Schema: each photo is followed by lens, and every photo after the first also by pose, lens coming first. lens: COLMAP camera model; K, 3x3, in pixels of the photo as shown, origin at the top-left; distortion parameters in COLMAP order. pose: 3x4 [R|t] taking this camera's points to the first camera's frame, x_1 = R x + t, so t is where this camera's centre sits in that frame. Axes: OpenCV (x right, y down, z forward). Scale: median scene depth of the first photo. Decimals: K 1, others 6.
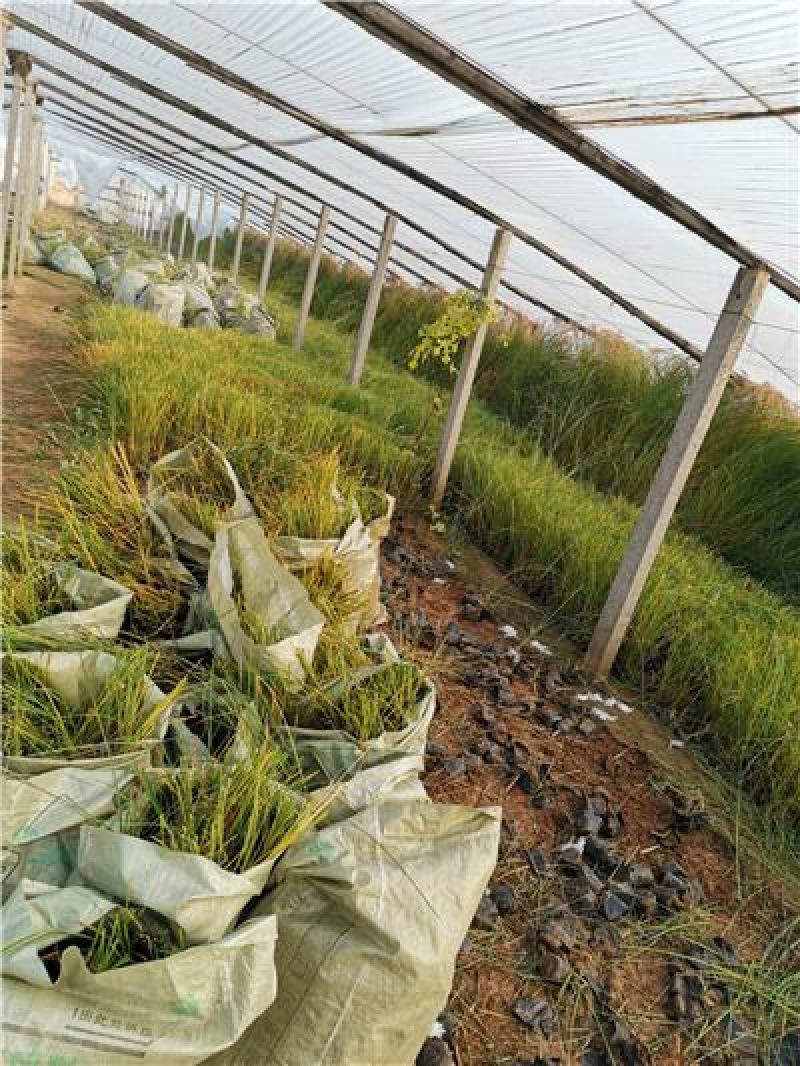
lens RADIAL K [[817.8, 0, 400.0], [0, 817.8, 533.0], [0, 0, 1]] dist [0.073891, -0.126462]
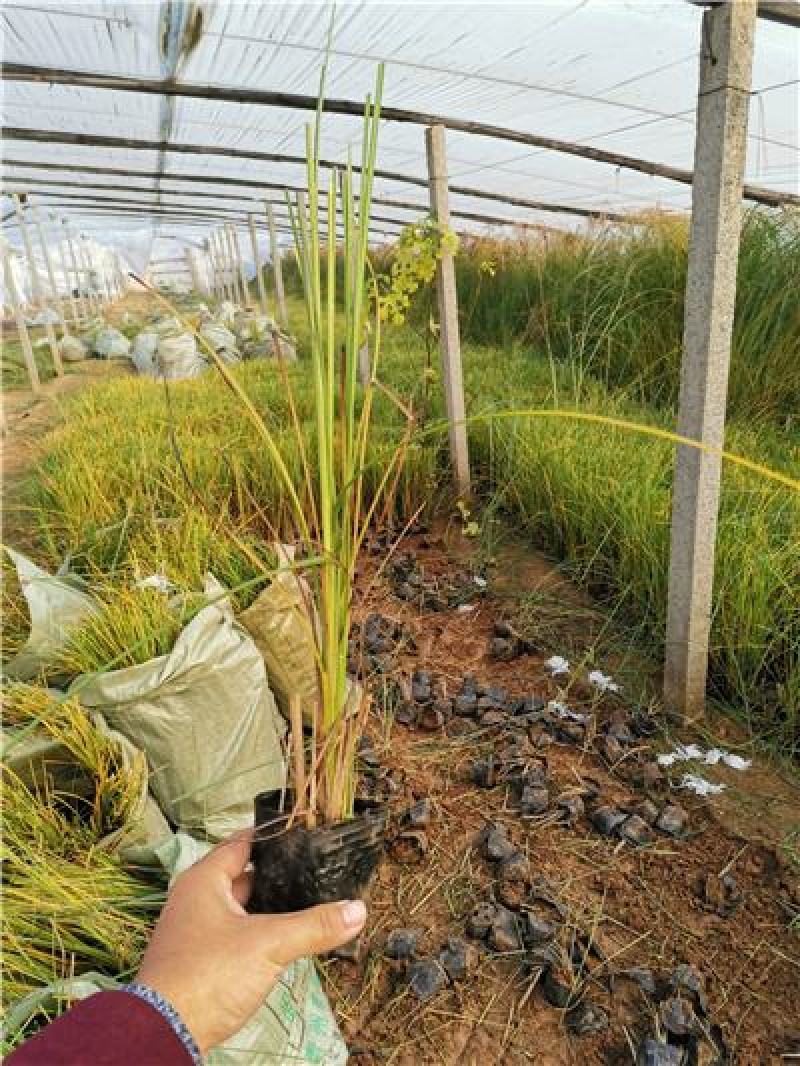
lens RADIAL K [[817.8, 0, 400.0], [0, 817.8, 533.0], [0, 0, 1]] dist [0.073891, -0.126462]
pose [[0.937342, -0.280268, -0.206979, 0.195671], [0.284078, 0.958730, -0.011705, -0.018245], [0.201718, -0.047827, 0.978275, 0.317100]]
